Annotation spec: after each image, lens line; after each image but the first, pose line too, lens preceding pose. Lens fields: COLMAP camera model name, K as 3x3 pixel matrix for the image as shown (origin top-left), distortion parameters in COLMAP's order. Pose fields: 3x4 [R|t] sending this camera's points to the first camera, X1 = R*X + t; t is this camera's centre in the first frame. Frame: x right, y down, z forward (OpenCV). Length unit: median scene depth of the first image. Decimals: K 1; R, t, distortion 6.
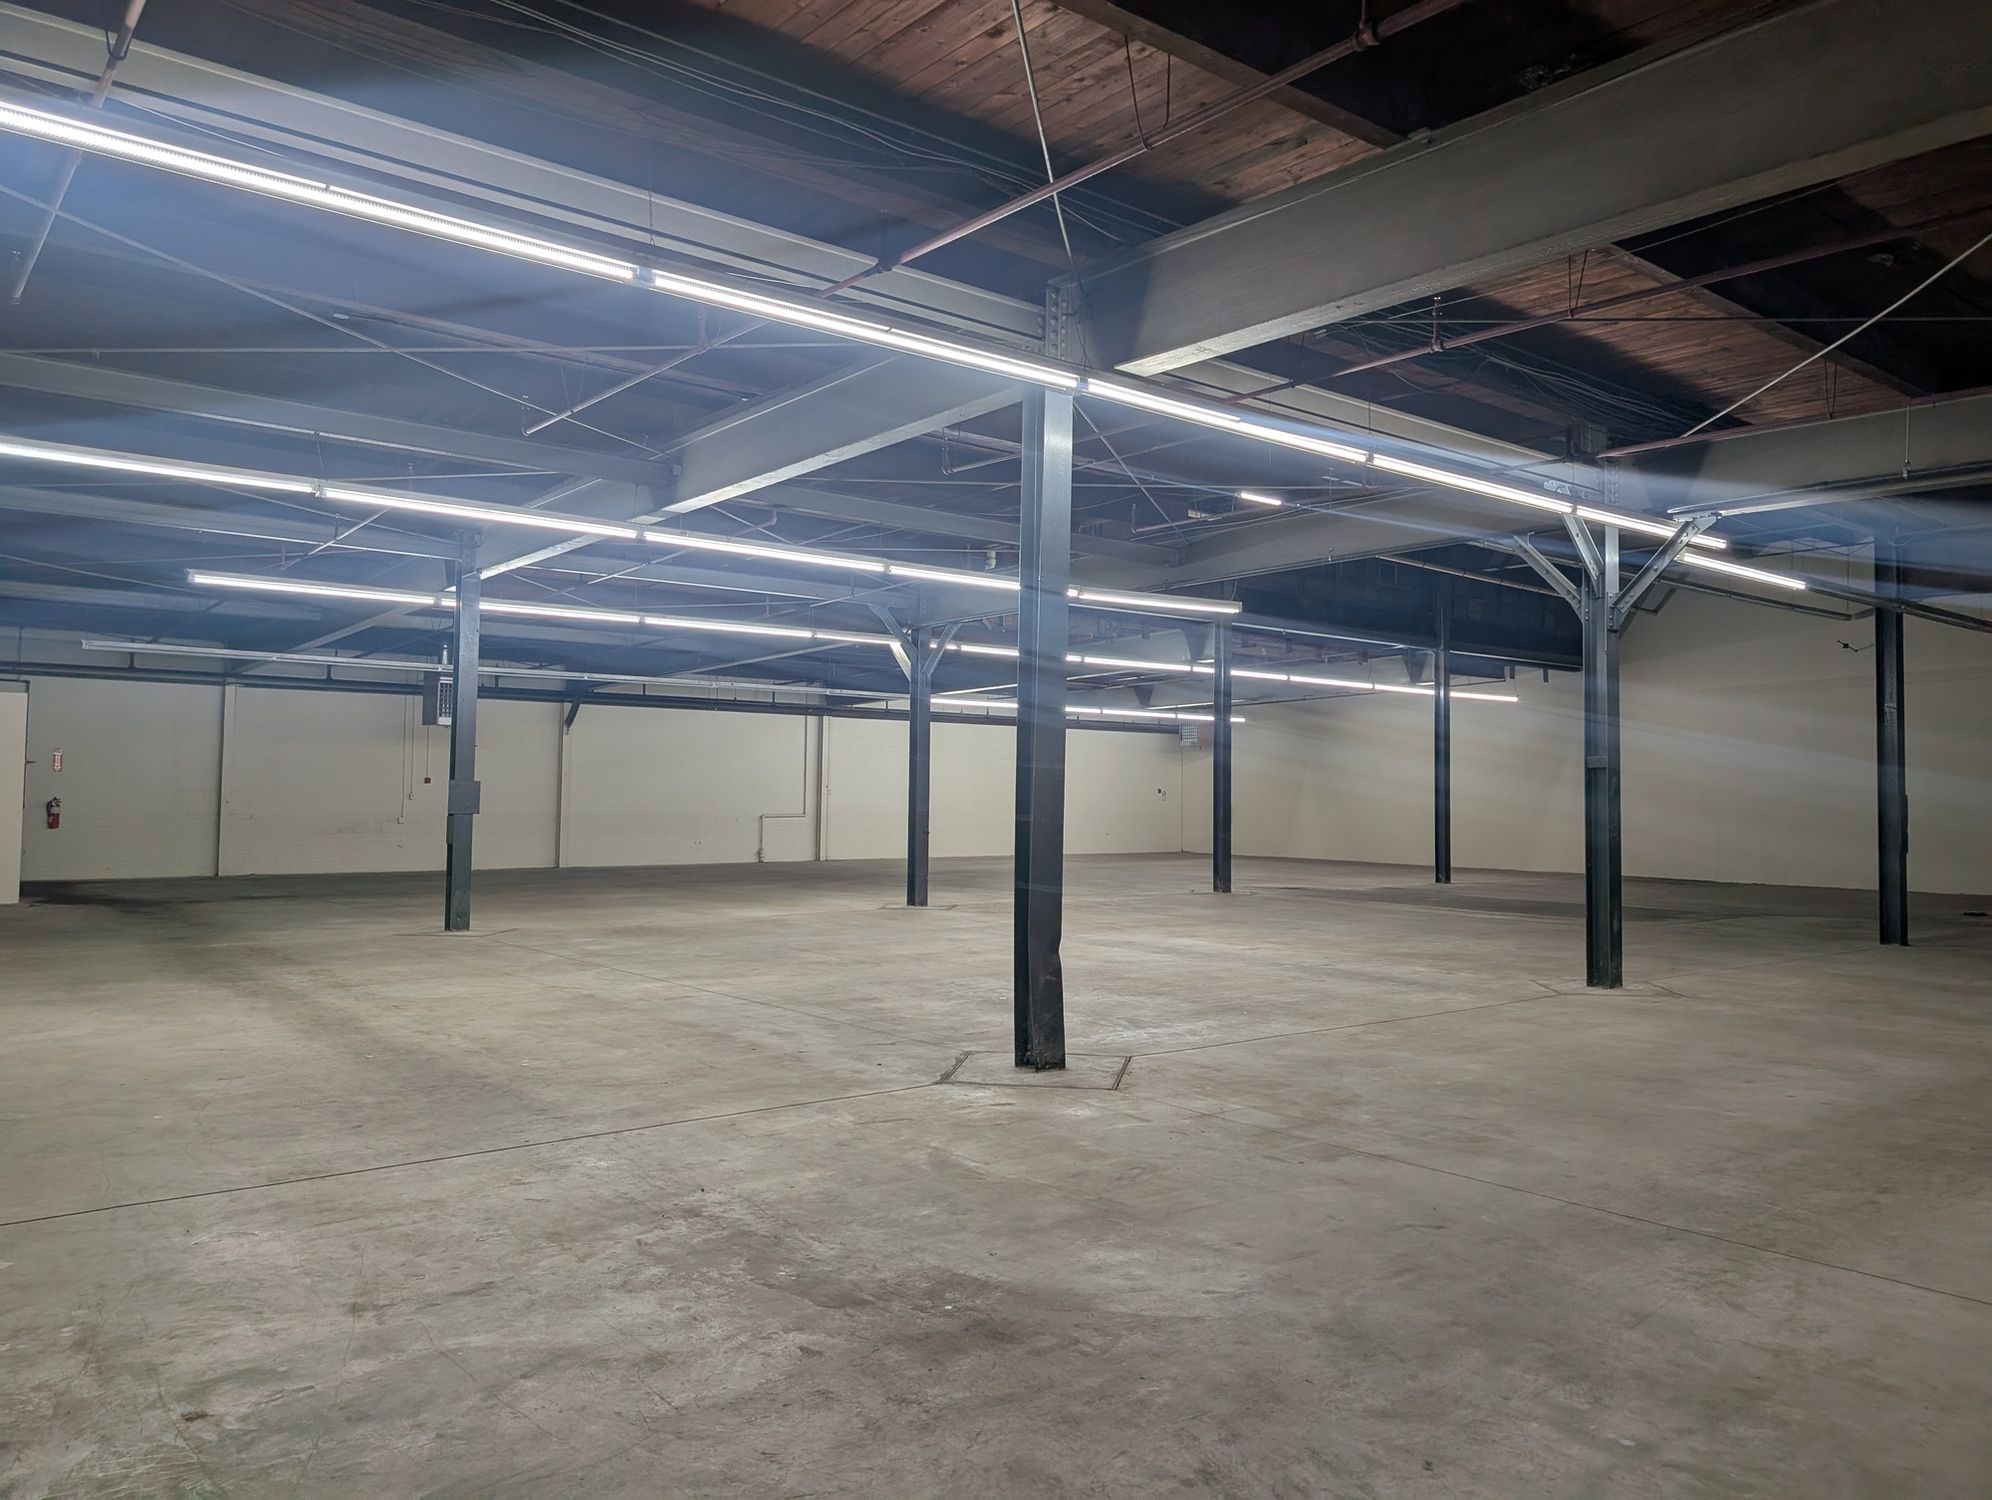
lens RADIAL K [[1396.3, 0, 996.0], [0, 1396.3, 750.0], [0, 0, 1]] dist [0.006043, 0.002040]
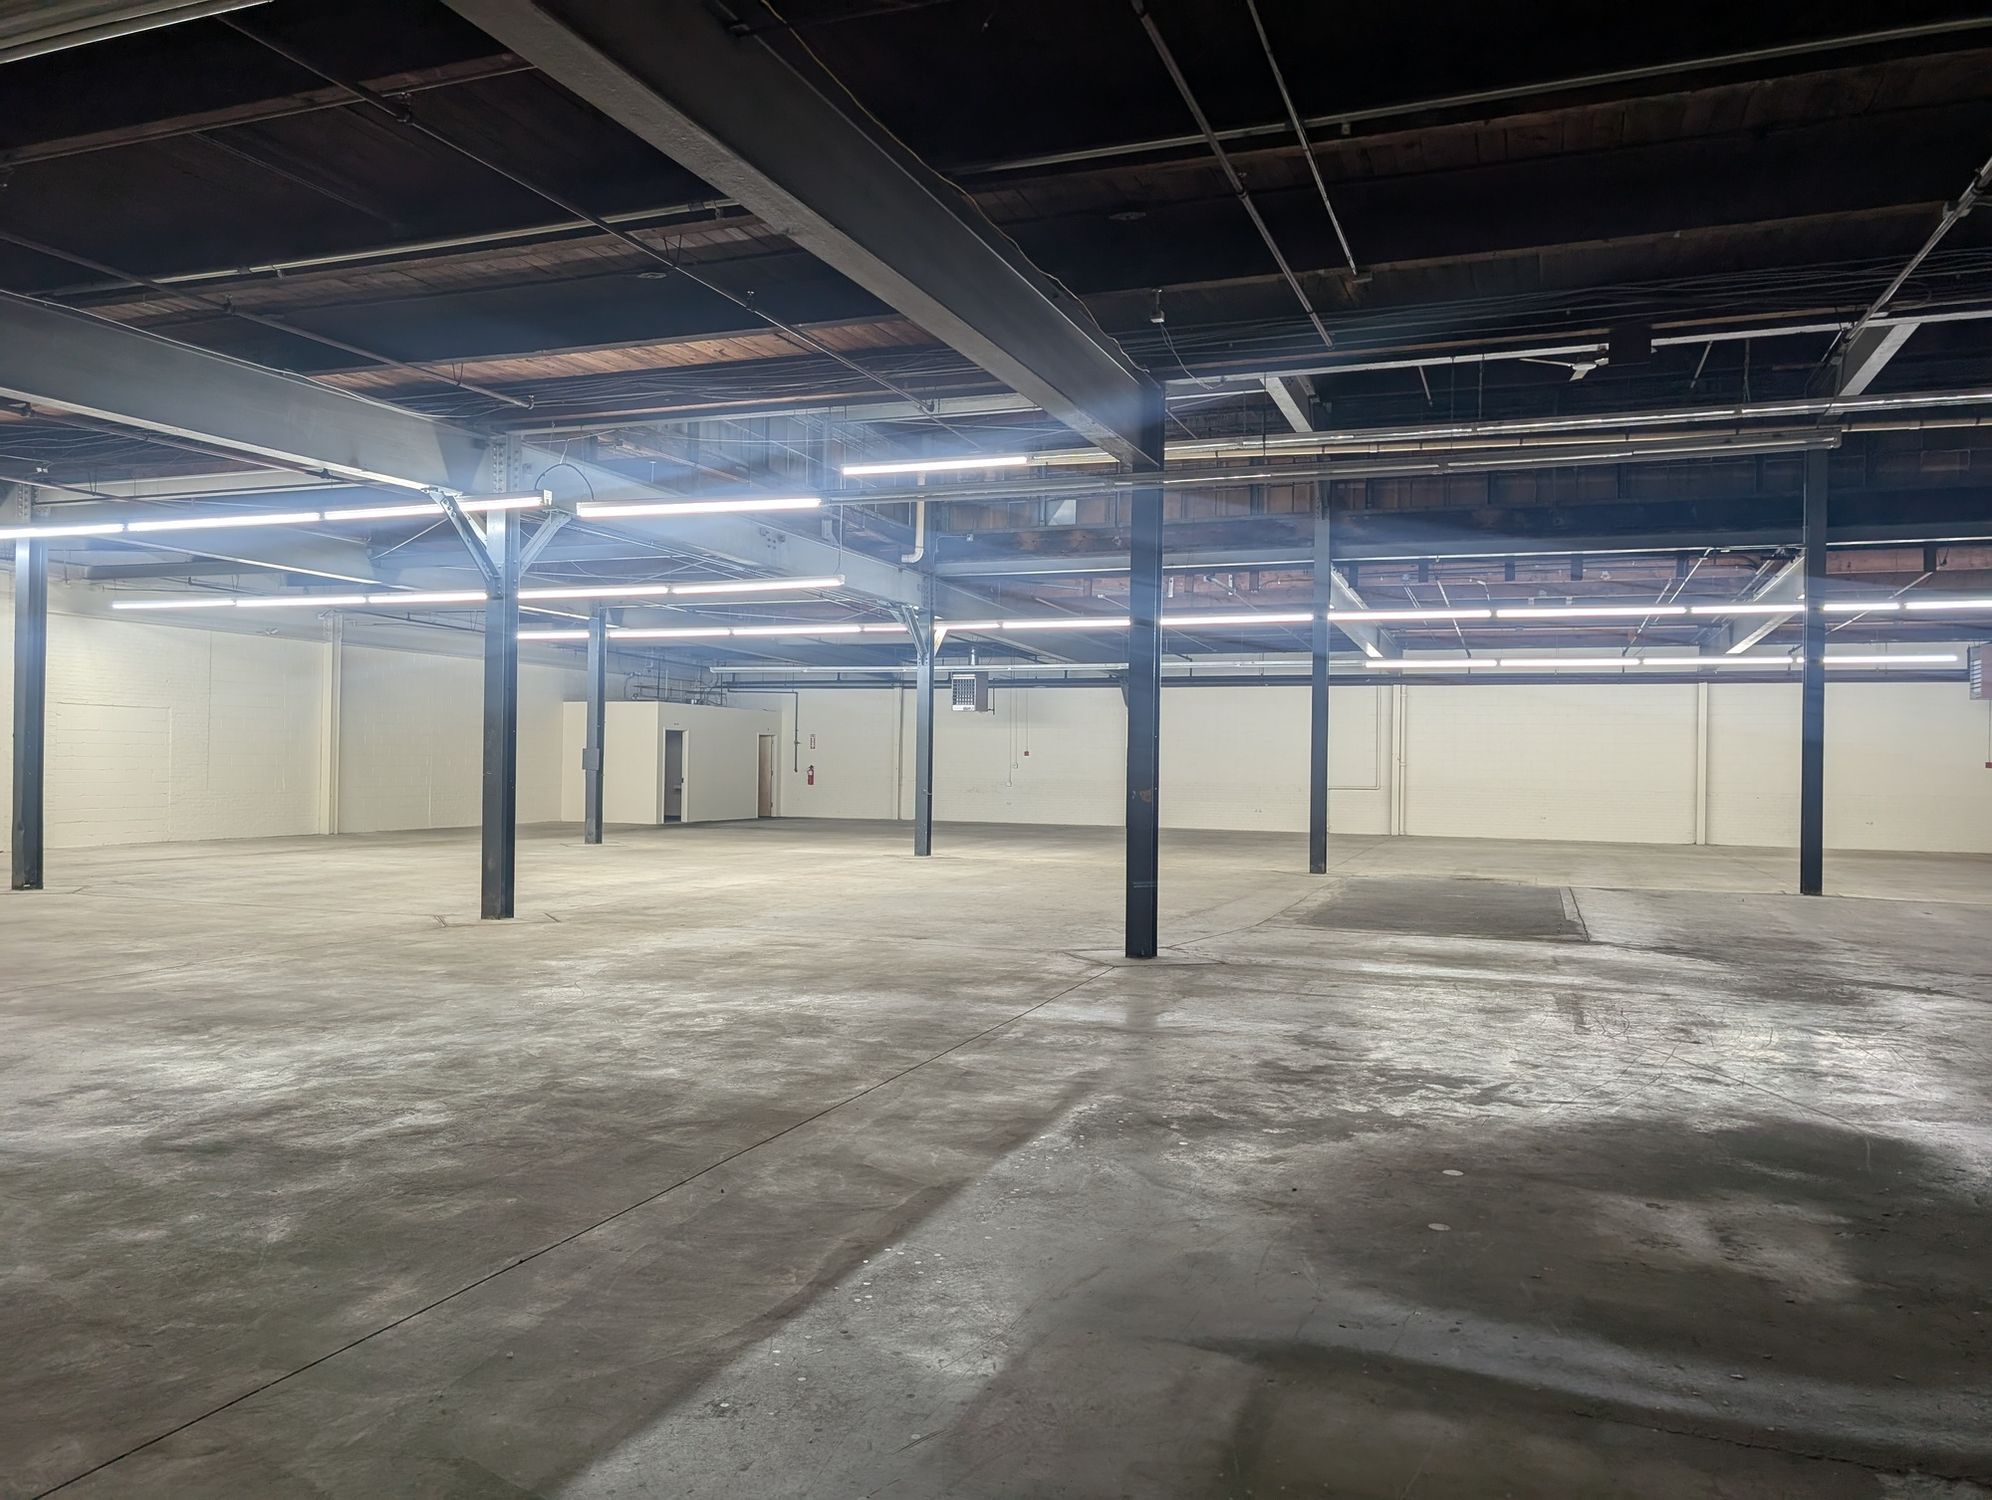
lens RADIAL K [[1396.3, 0, 996.0], [0, 1396.3, 750.0], [0, 0, 1]] dist [0.006043, 0.002040]
pose [[0.477642, -0.008590, -0.878512, 0.794946], [0.015951, 0.999872, -0.001104, 0.021878], [0.878410, -0.013486, 0.477718, 0.413362]]
